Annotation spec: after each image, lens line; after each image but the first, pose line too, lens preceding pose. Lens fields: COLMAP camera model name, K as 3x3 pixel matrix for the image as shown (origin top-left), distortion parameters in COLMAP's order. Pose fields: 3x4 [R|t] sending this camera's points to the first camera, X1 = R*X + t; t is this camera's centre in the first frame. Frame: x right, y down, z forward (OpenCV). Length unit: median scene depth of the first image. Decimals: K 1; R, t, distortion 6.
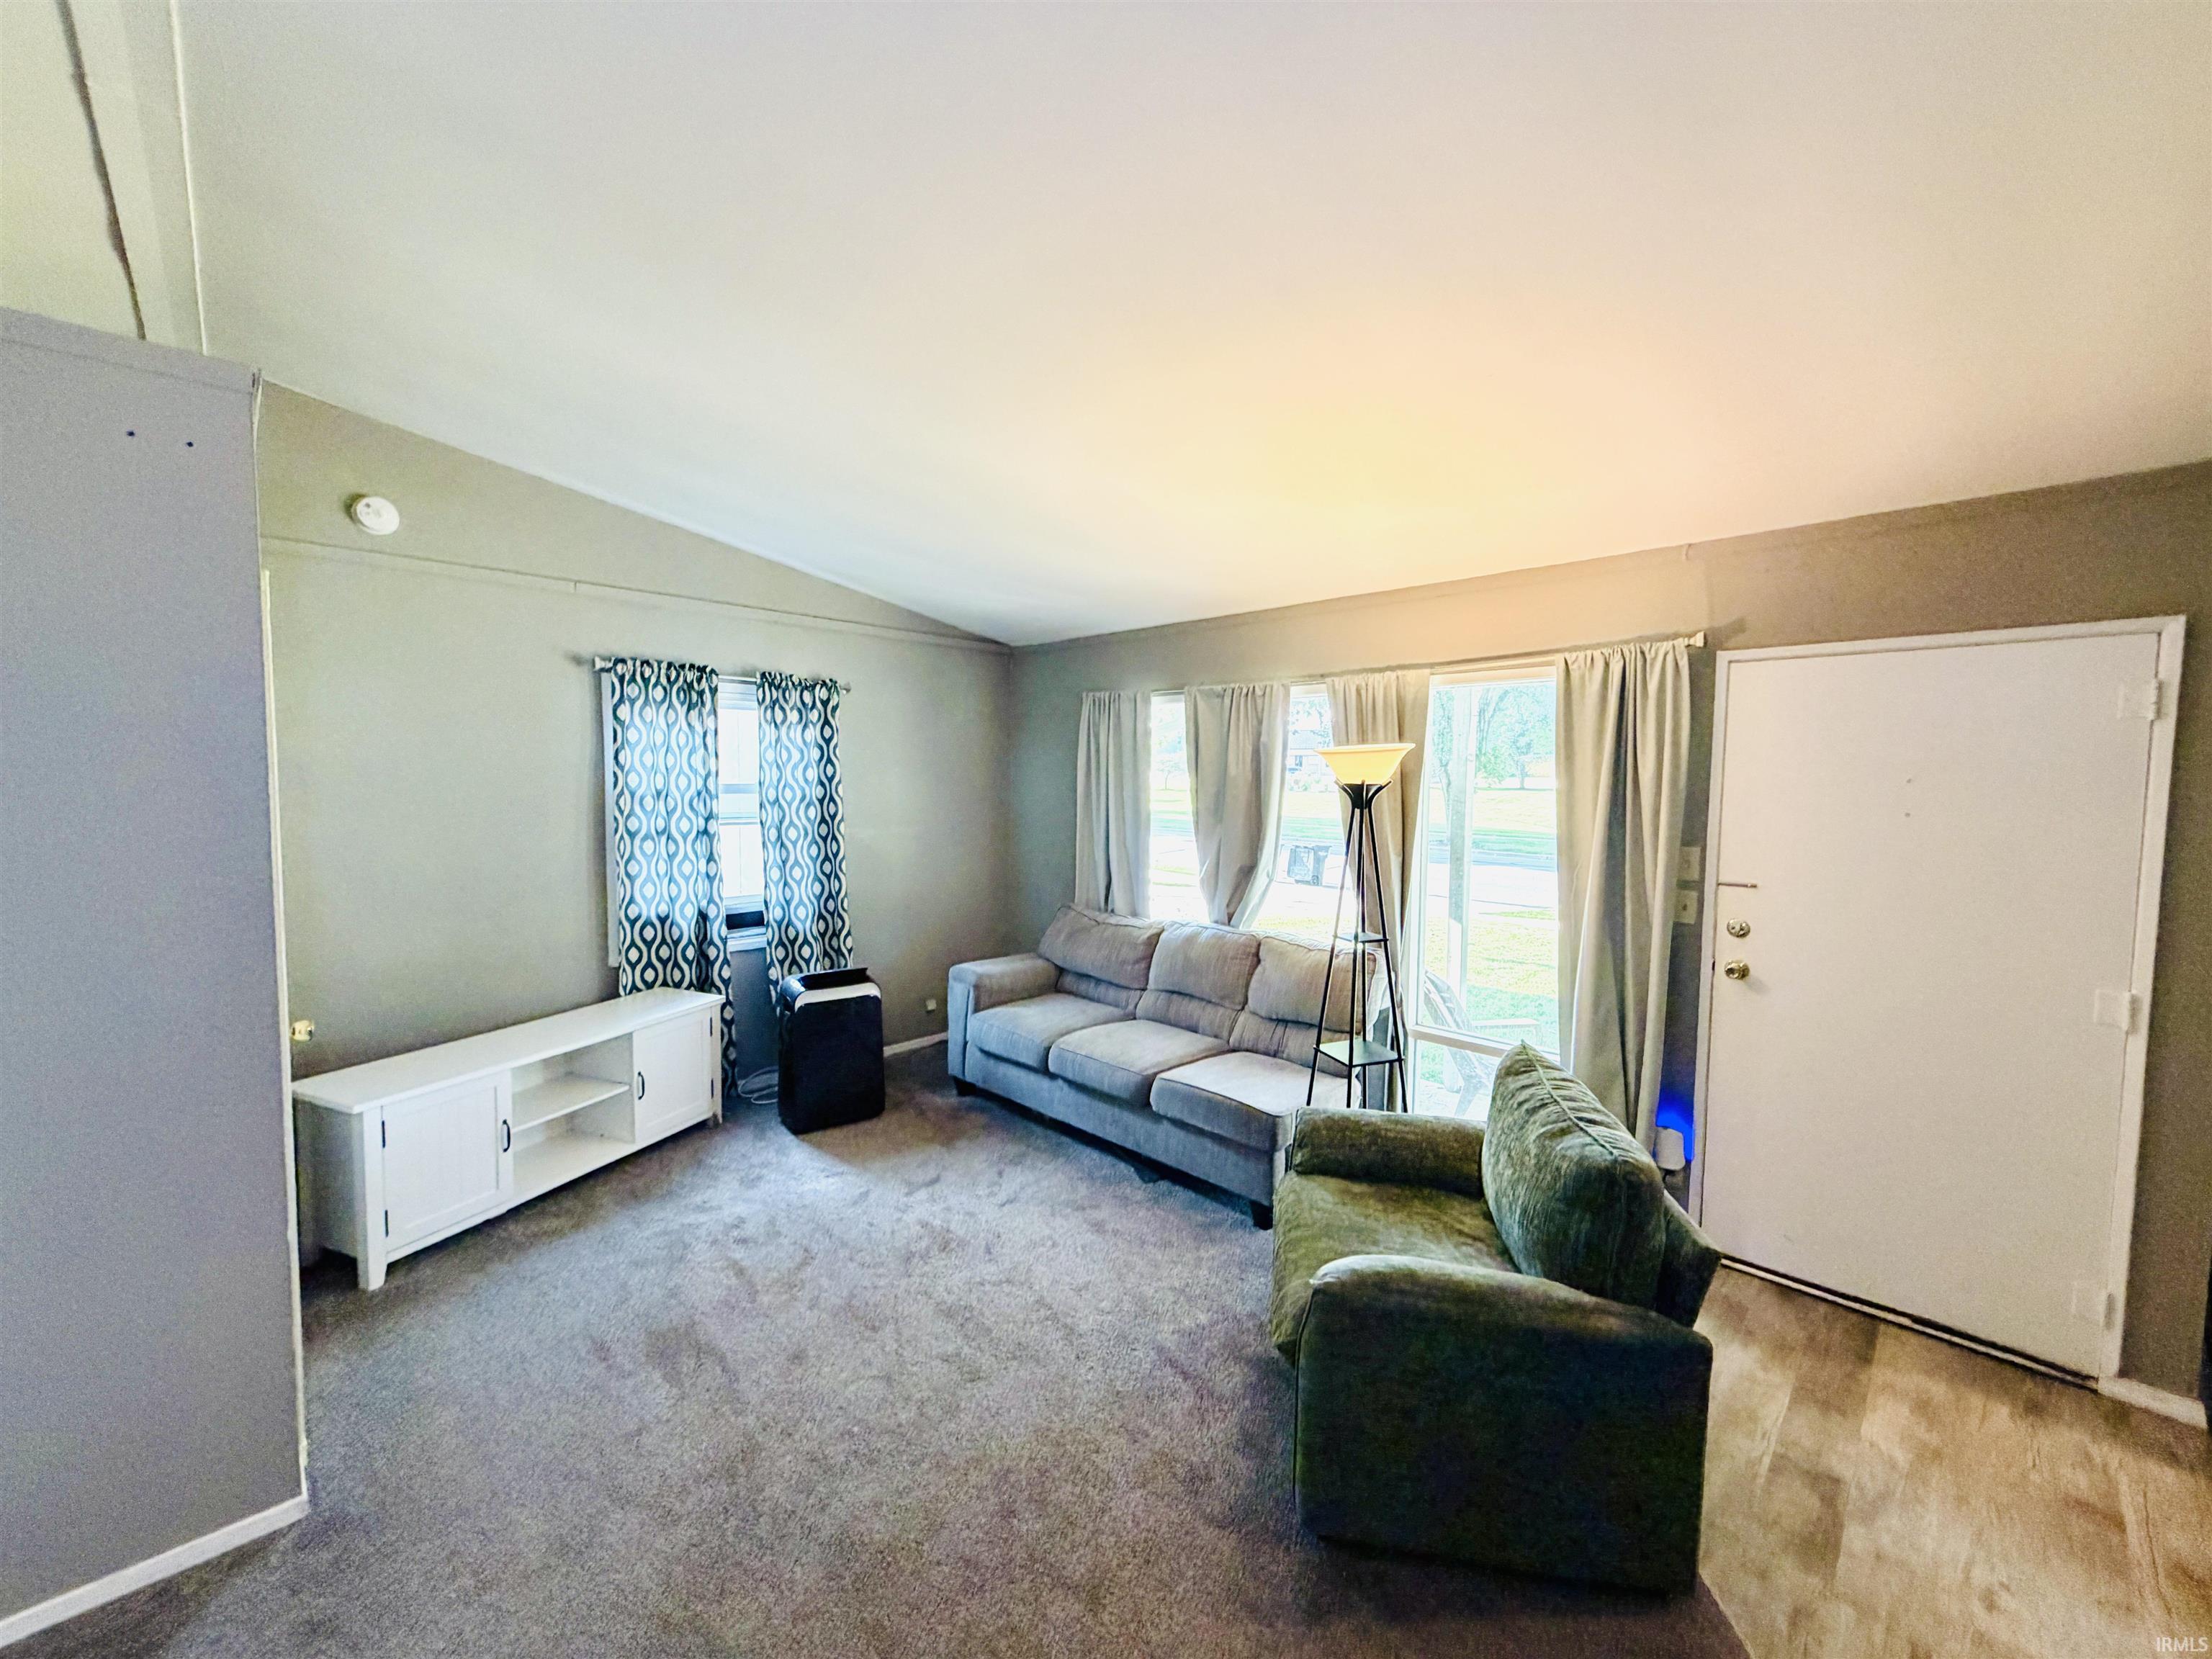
lens RADIAL K [[882.0, 0, 1096.7], [0, 882.0, 841.1], [0, 0, 1]] dist [-0.000169, -0.000323]
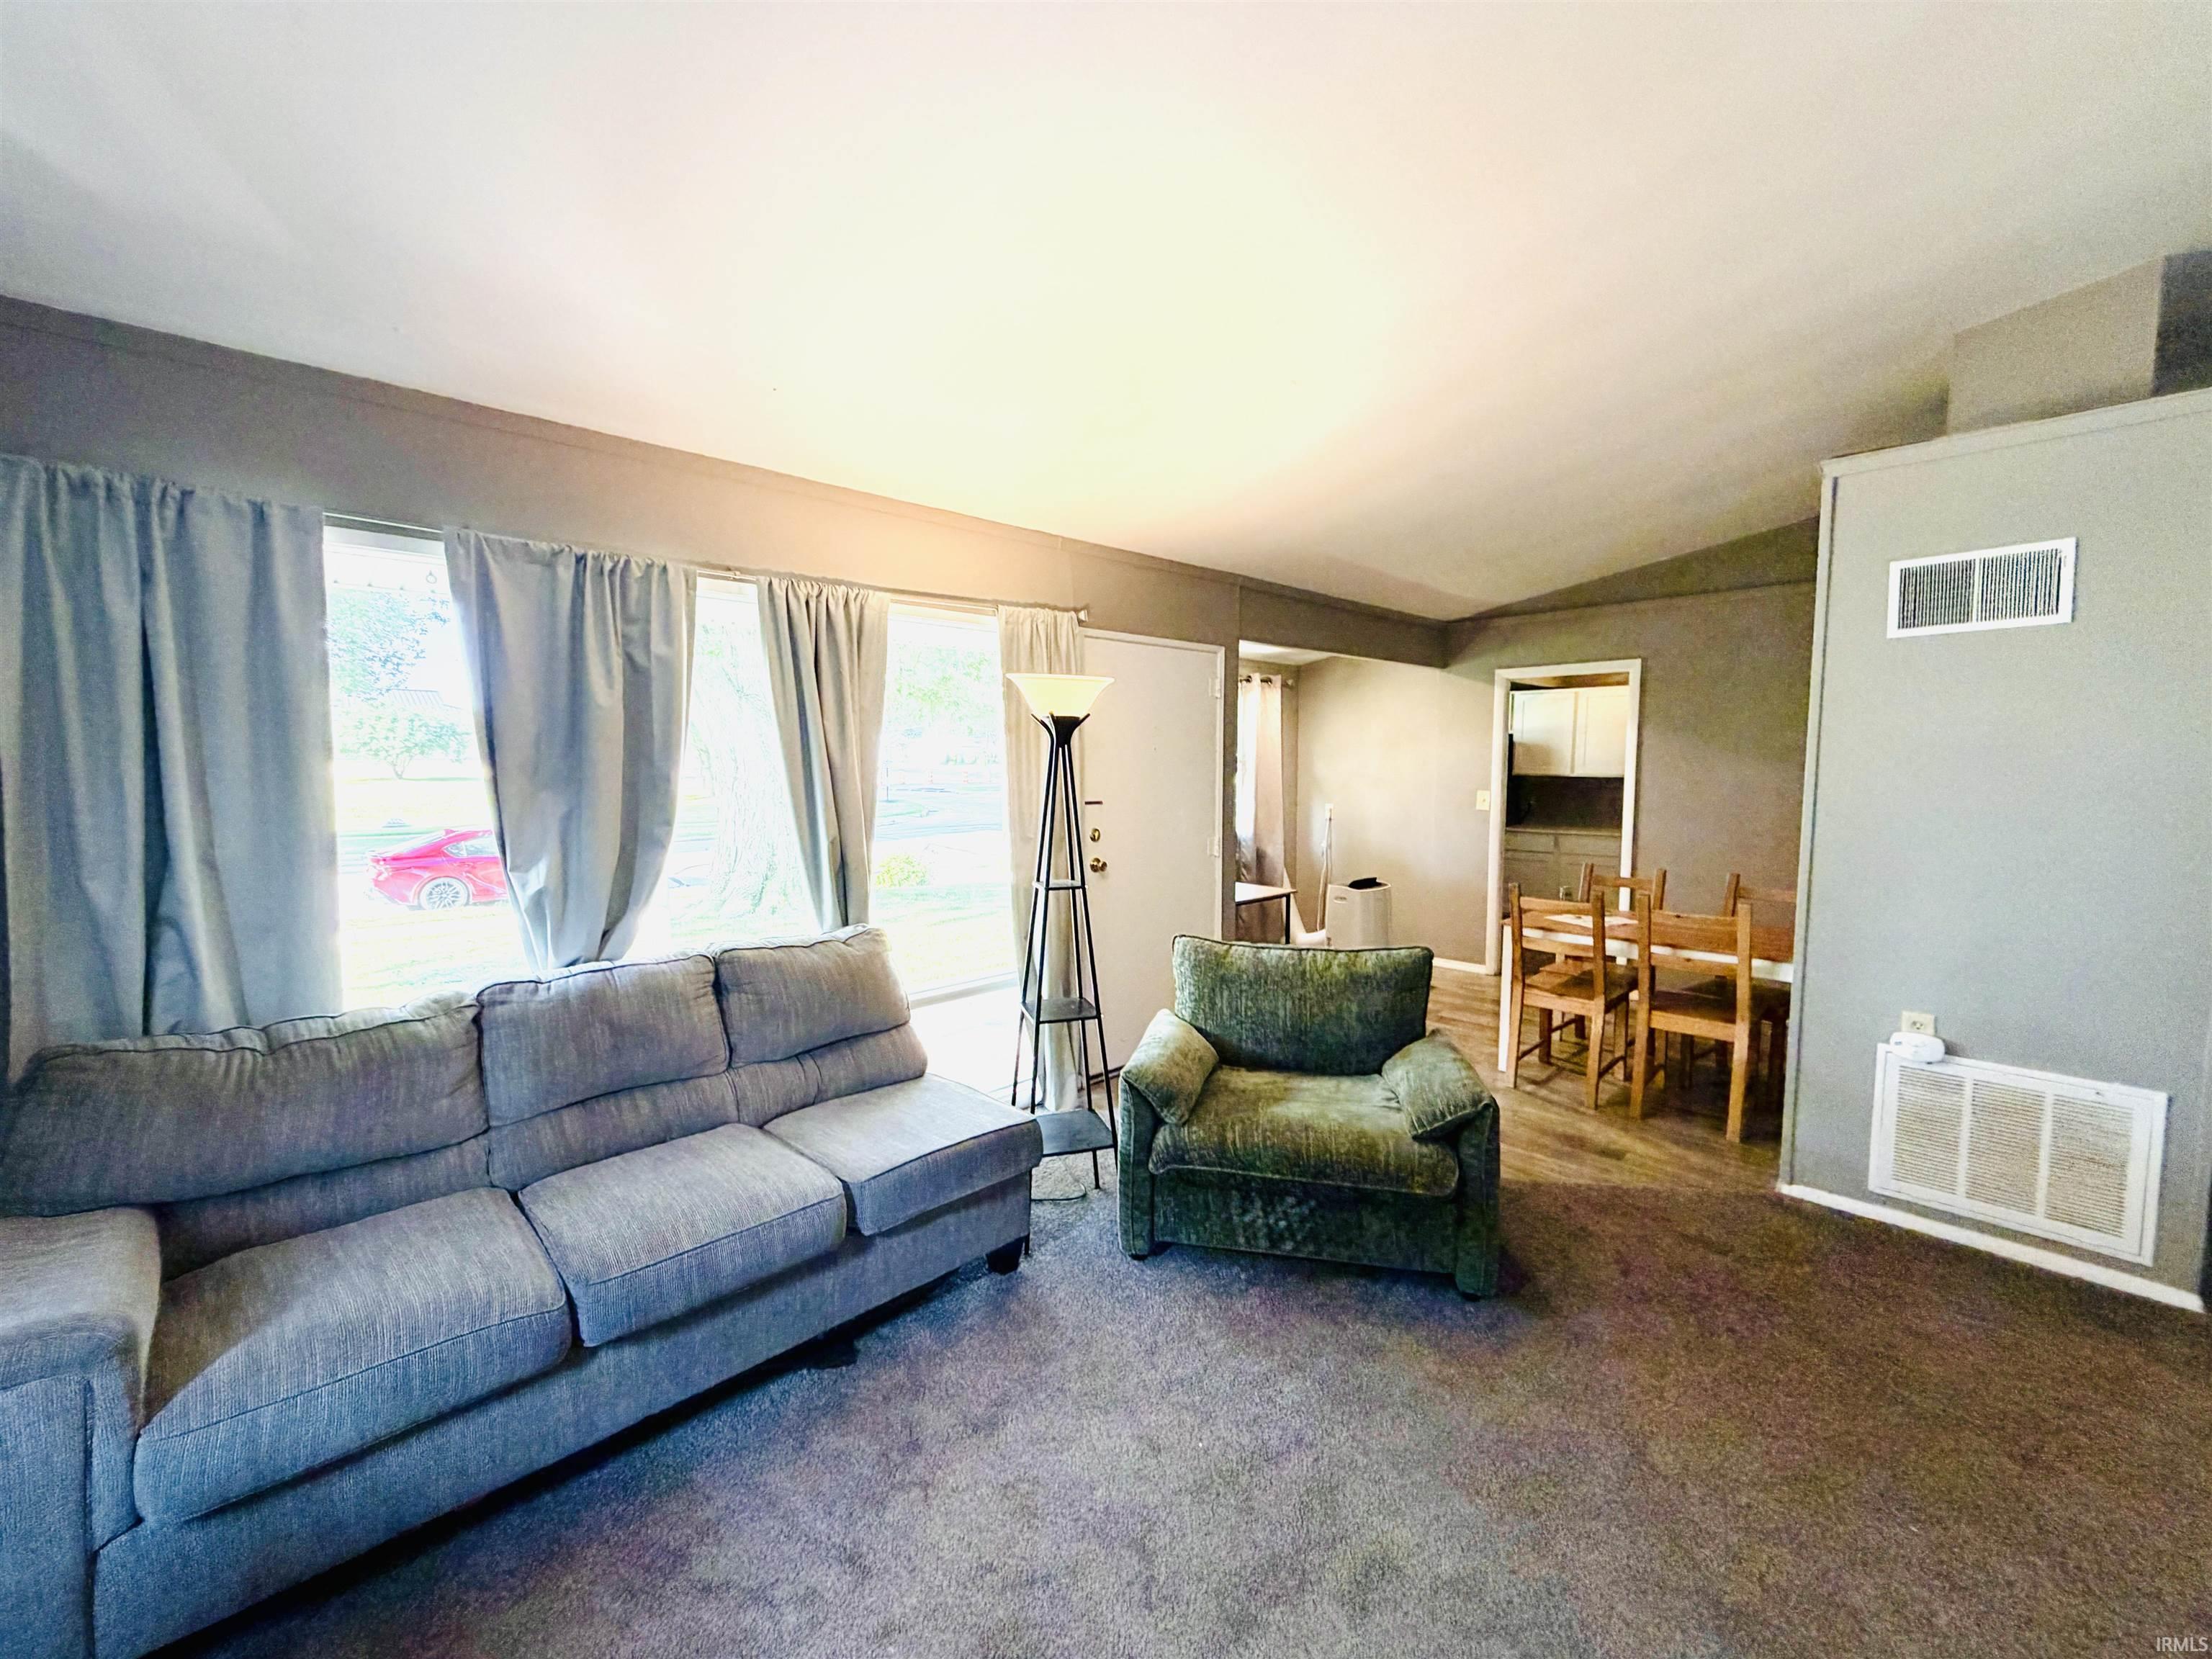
lens RADIAL K [[882.0, 0, 1101.2], [0, 882.0, 829.7], [0, 0, 1]] dist [-0.000169, -0.000323]
pose [[0.024013, -0.086831, 0.995934, -0.514043], [0.076313, 0.993473, 0.084776, -0.018959], [-0.996795, 0.073967, 0.030483, 0.777229]]
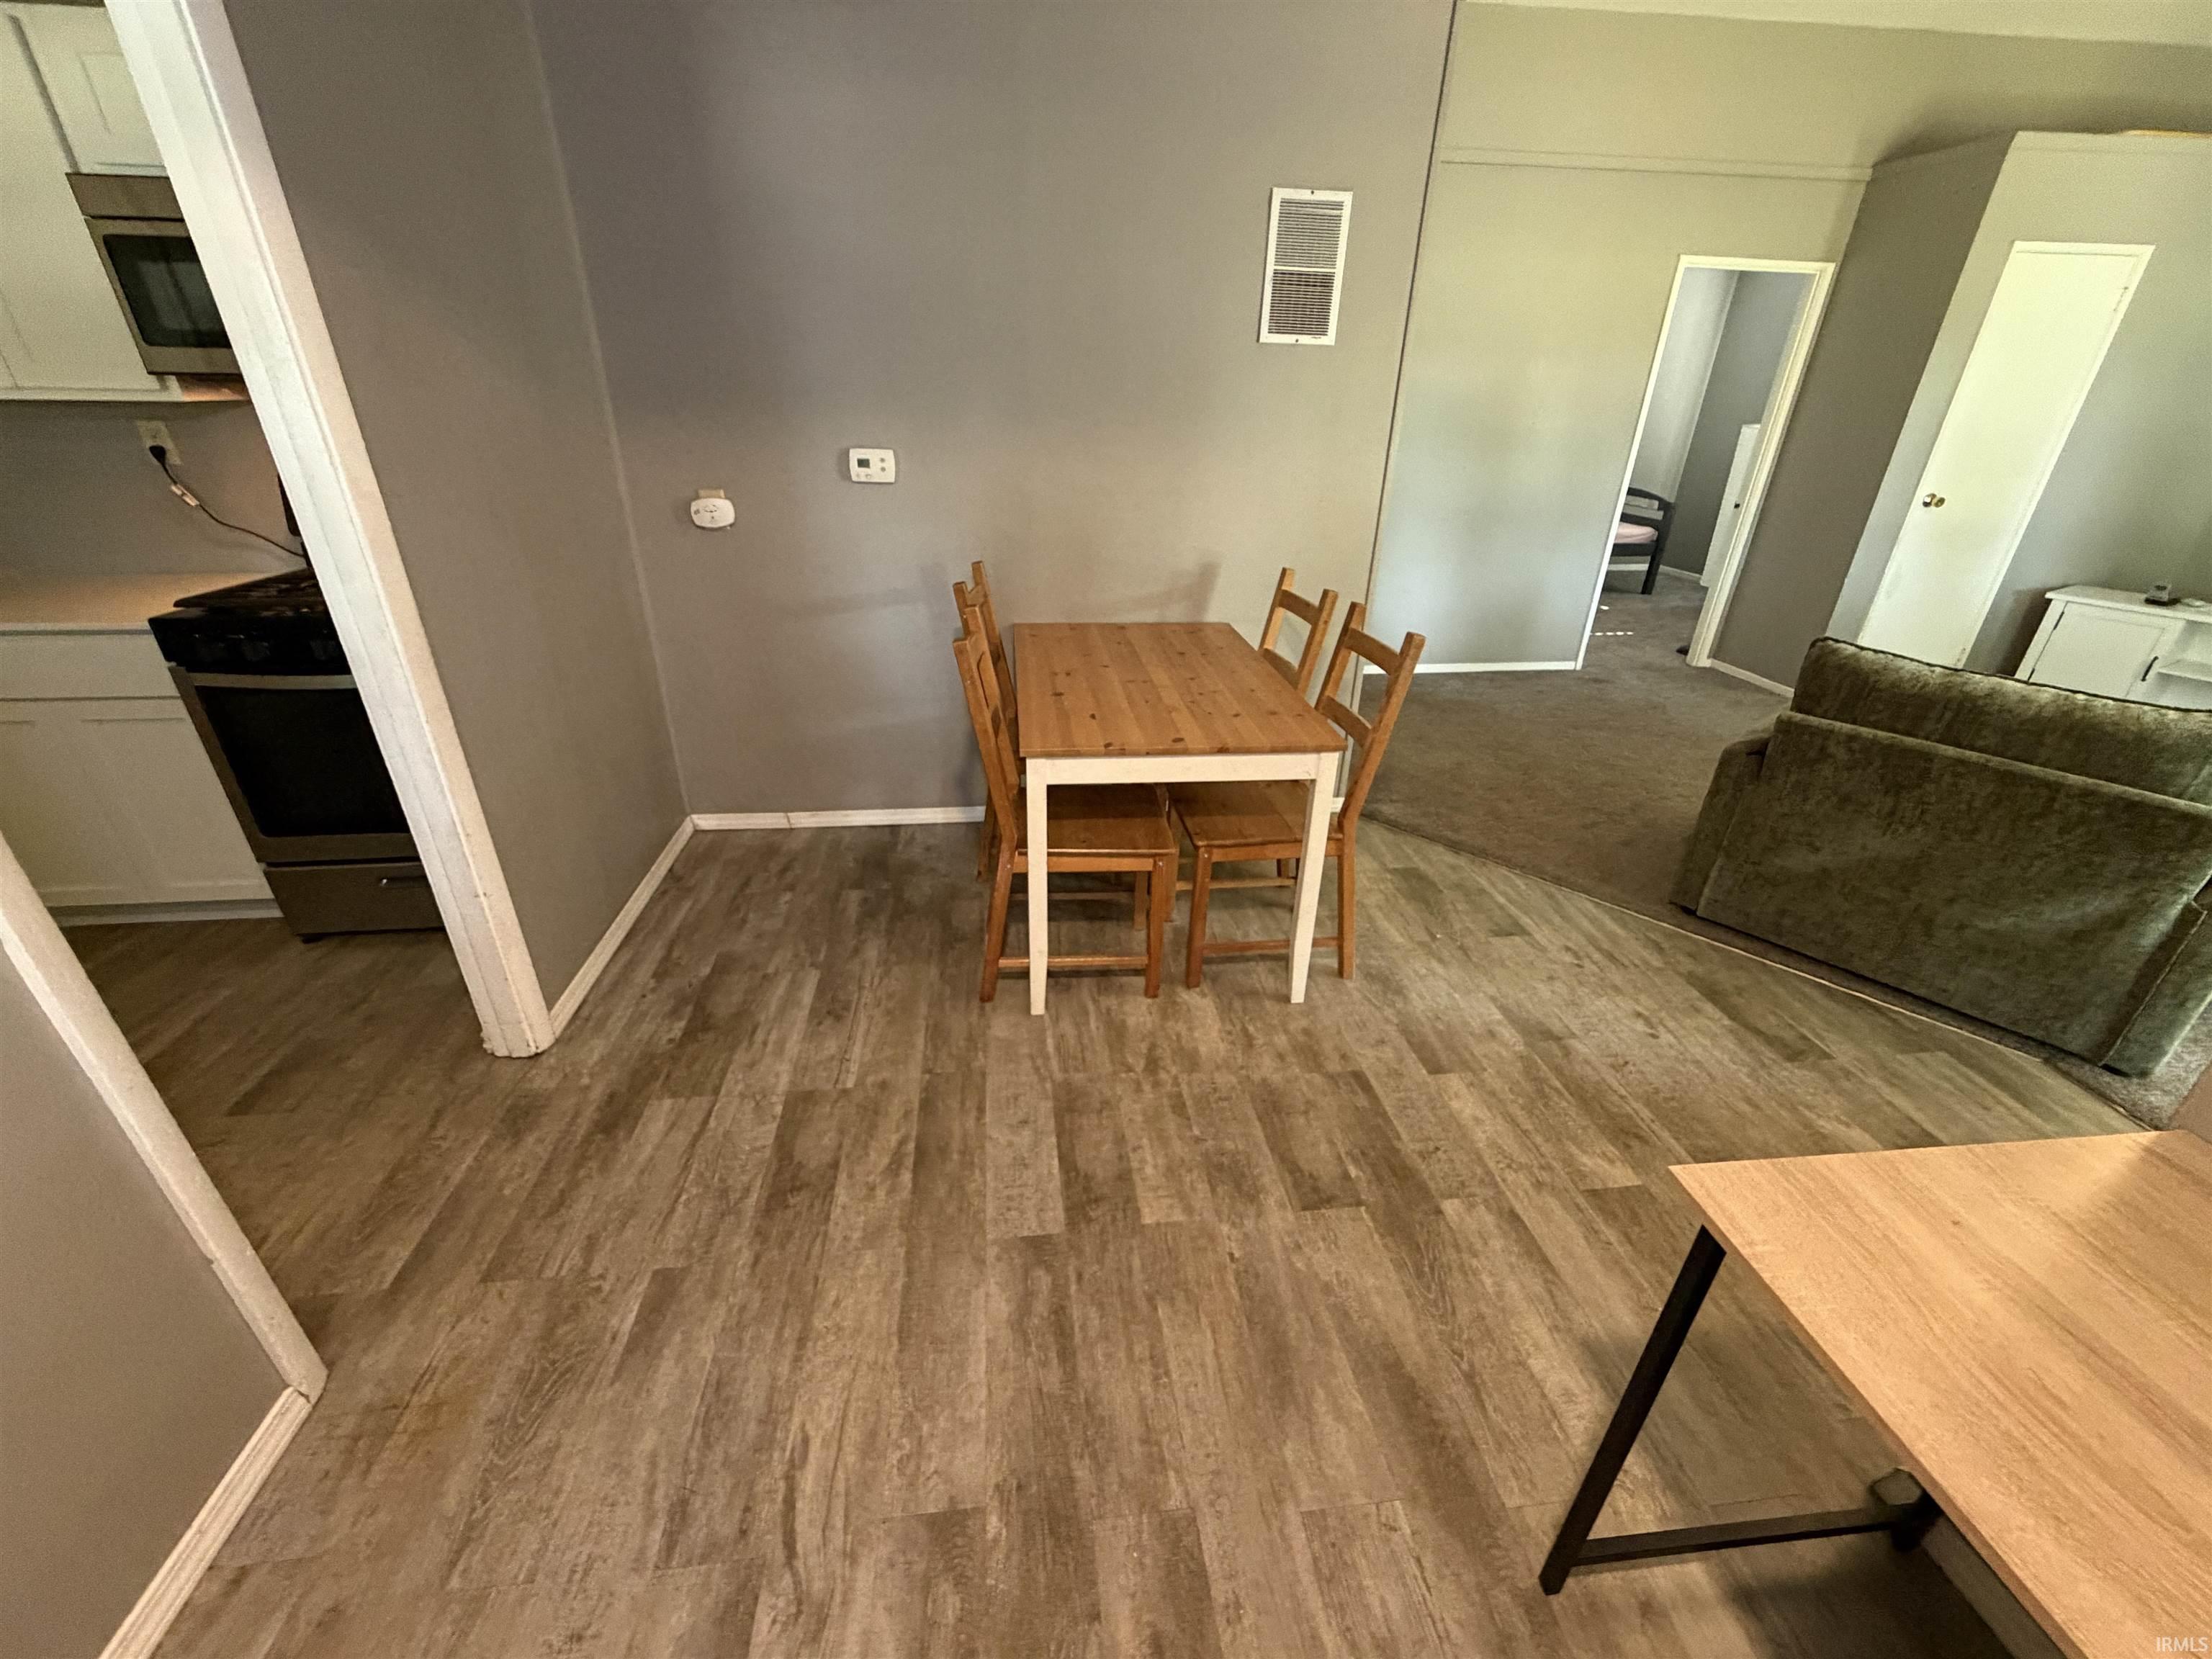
lens RADIAL K [[882.0, 0, 1102.7], [0, 882.0, 829.5], [0, 0, 1]] dist [-0.000169, -0.000323]
pose [[-0.613640, 0.332523, -0.716152, 1.145973], [-0.080416, 0.875962, 0.475631, 0.037188], [0.785480, 0.349456, -0.510785, 0.471109]]
